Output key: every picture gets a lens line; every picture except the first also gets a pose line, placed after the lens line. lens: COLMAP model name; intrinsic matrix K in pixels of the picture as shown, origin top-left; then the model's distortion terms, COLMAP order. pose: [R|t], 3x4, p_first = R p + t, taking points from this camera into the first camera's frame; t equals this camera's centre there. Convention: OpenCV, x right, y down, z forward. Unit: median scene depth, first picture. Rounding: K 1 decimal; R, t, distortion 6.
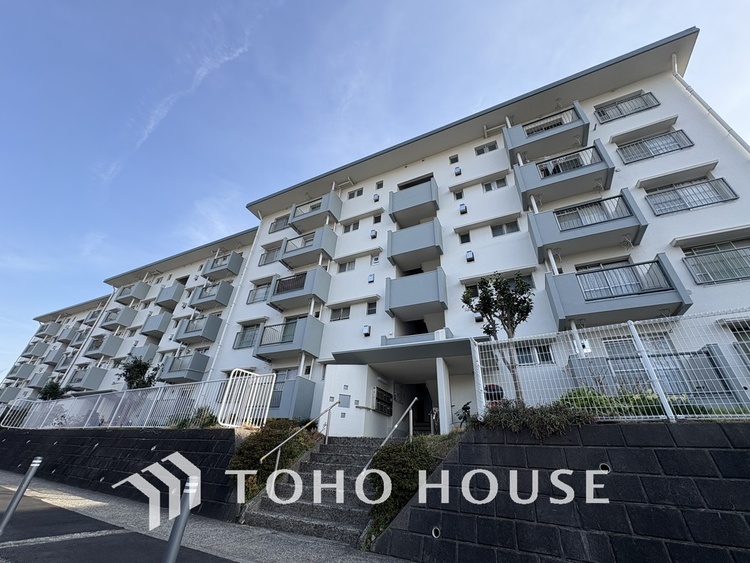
lens RADIAL K [[283.2, 0, 374.8], [0, 283.2, 283.2], [0, 0, 1]] dist [-0.000881, 0.000221]
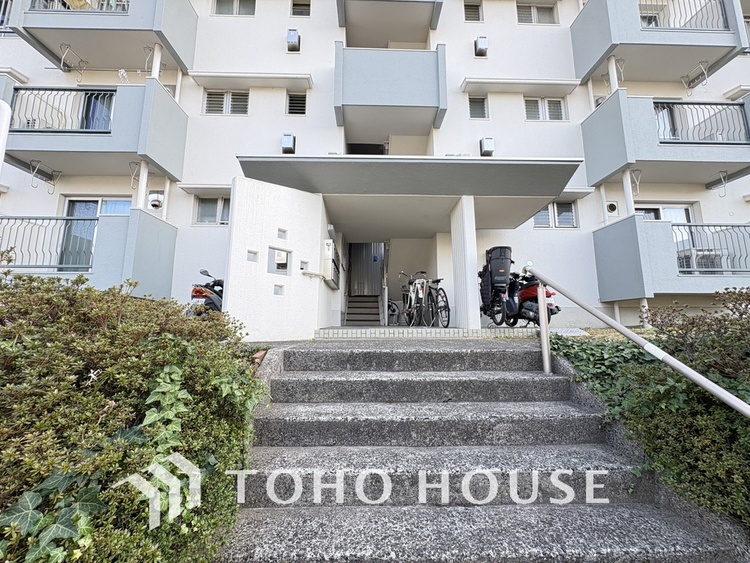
lens RADIAL K [[283.2, 0, 375.7], [0, 283.2, 285.6], [0, 0, 1]] dist [-0.000881, 0.000221]
pose [[0.894354, 0.016736, 0.447046, -0.085082], [-0.199431, 0.909424, 0.364933, -0.004204], [-0.400447, -0.415534, 0.816684, 0.405693]]
